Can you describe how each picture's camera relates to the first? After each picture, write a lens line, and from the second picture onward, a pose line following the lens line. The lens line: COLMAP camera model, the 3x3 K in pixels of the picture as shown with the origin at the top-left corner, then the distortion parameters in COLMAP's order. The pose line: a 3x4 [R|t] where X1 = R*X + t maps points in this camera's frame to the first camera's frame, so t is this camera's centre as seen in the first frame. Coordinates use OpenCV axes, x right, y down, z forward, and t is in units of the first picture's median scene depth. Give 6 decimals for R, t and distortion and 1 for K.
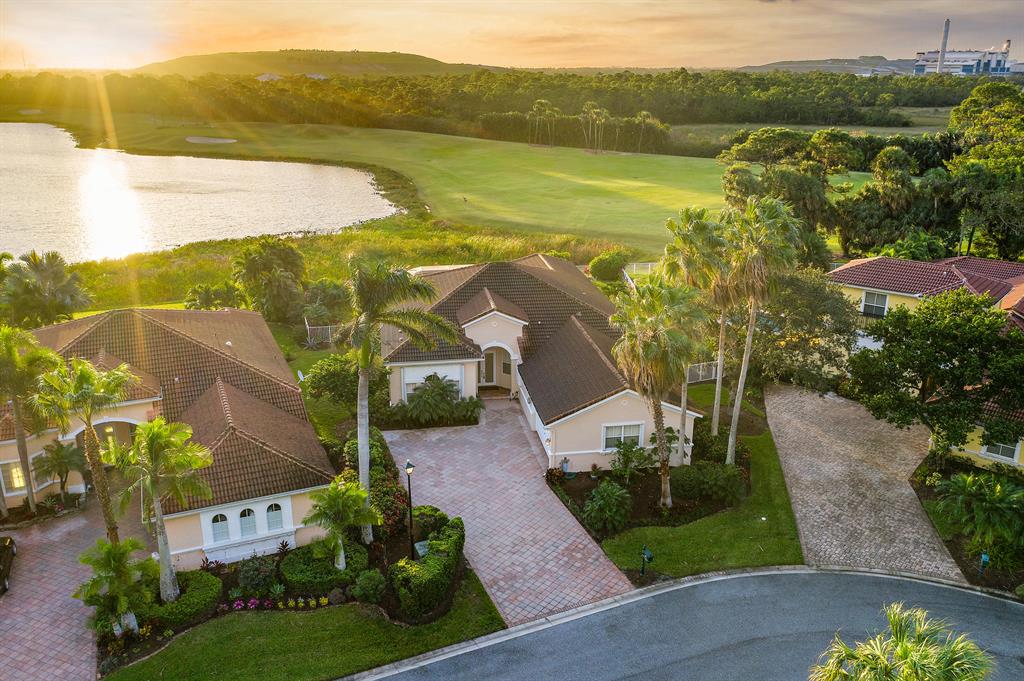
lens RADIAL K [[881.9, 0, 512.0], [0, 881.9, 340.5], [0, 0, 1]] dist [-0.009933, -0.007683]
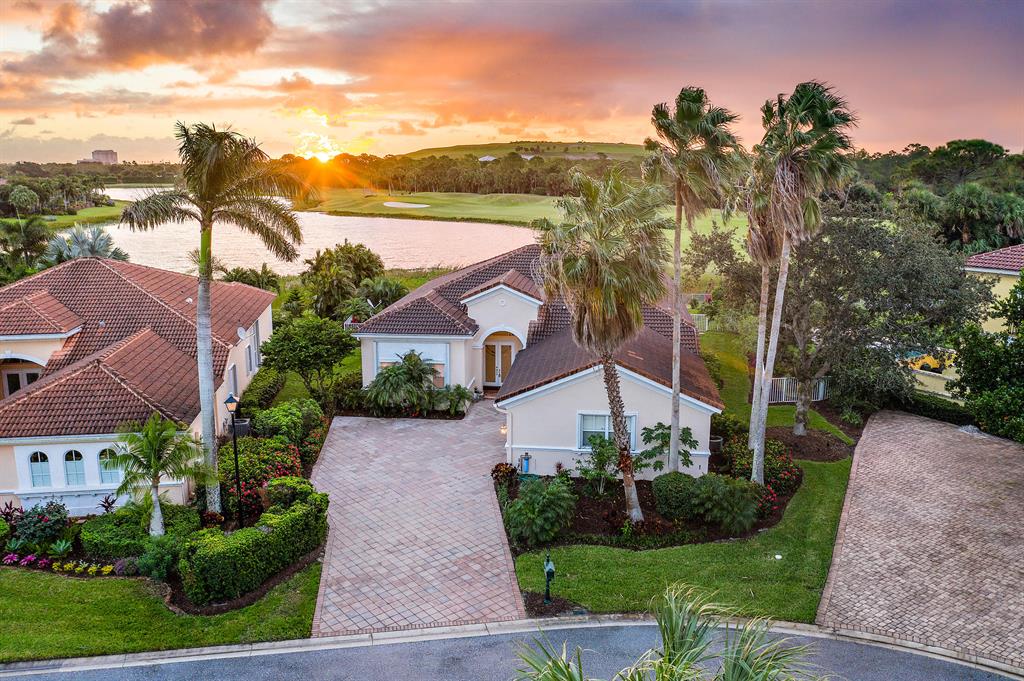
lens RADIAL K [[881.9, 0, 512.0], [0, 881.9, 340.5], [0, 0, 1]] dist [-0.009933, -0.007683]
pose [[0.957808, 0.049075, -0.283189, 0.277852], [-0.085008, 0.989602, -0.116027, 0.137907], [0.274550, 0.135205, 0.952020, 0.303318]]
